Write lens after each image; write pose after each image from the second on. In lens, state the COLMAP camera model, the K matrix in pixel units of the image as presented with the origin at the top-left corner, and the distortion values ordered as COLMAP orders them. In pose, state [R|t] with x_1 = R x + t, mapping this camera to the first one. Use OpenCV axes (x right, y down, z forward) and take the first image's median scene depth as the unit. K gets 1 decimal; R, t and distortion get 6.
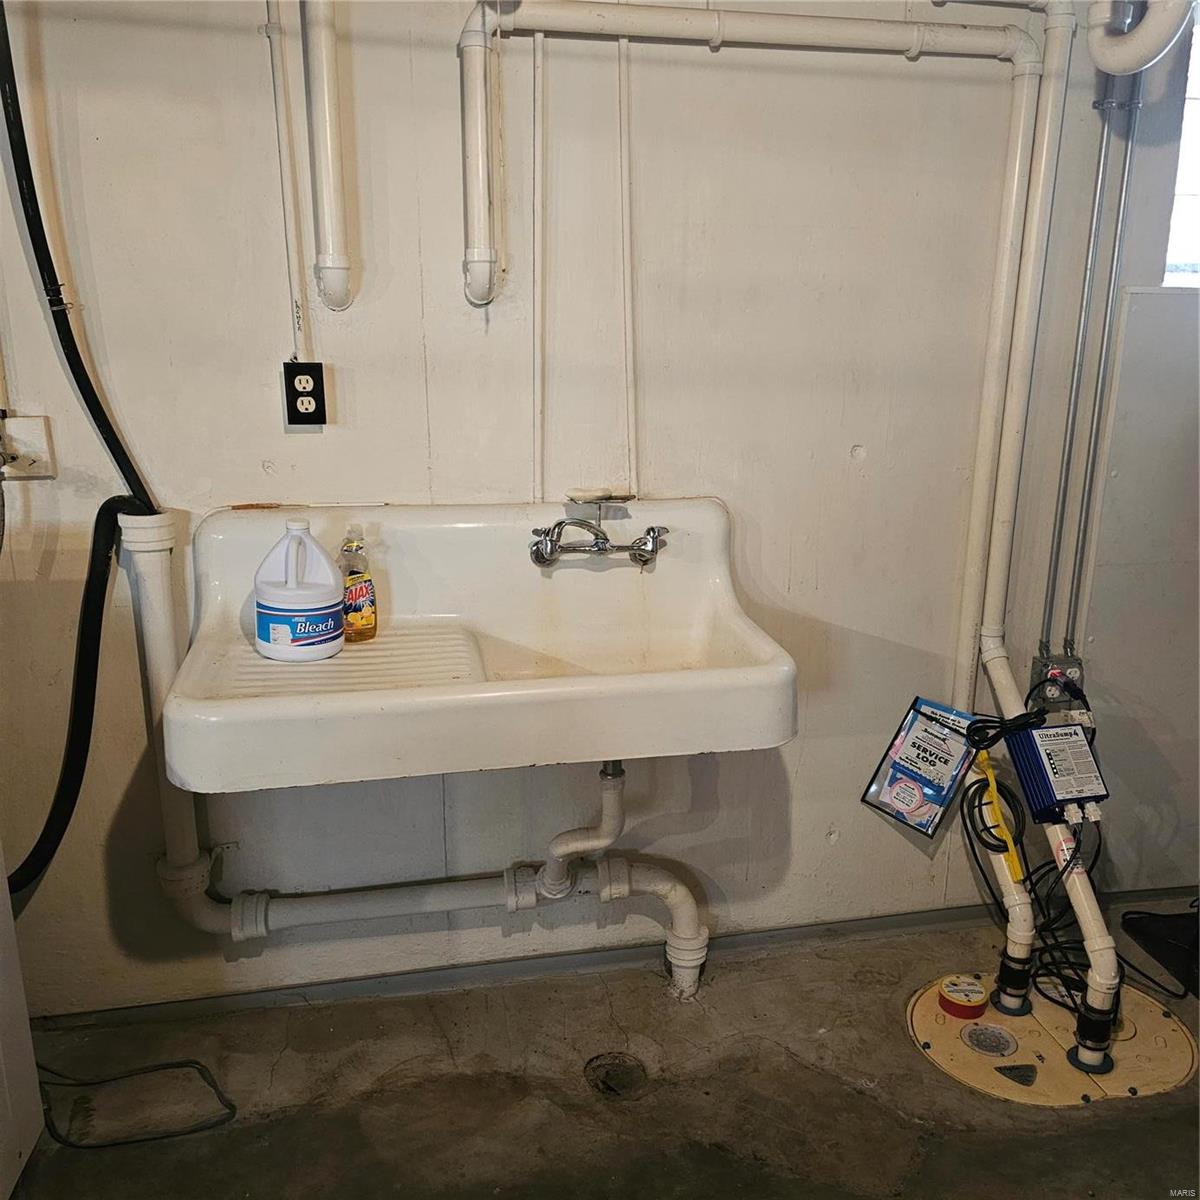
lens RADIAL K [[1065.7, 0, 600.1], [0, 1065.7, 592.9], [0, 0, 1]] dist [0.048914, -0.080345]
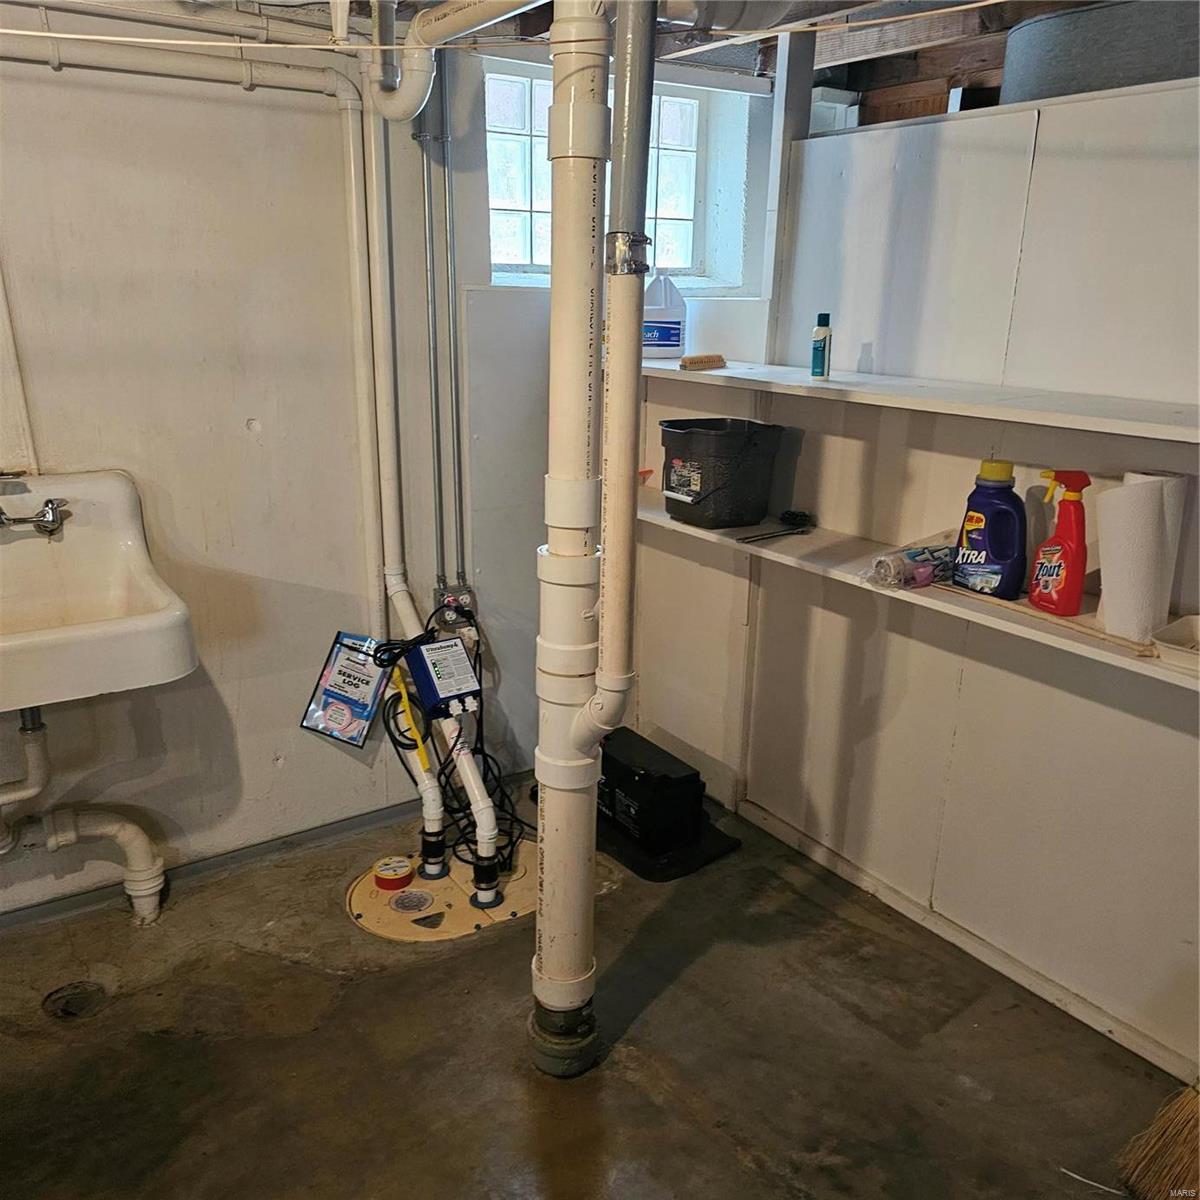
lens RADIAL K [[1065.7, 0, 597.5], [0, 1065.7, 592.8], [0, 0, 1]] dist [0.048914, -0.080345]
pose [[0.921560, -0.093612, 0.376781, 0.129412], [0.083013, 0.995563, 0.044309, 0.028360], [-0.379257, -0.009555, 0.925242, -0.209197]]
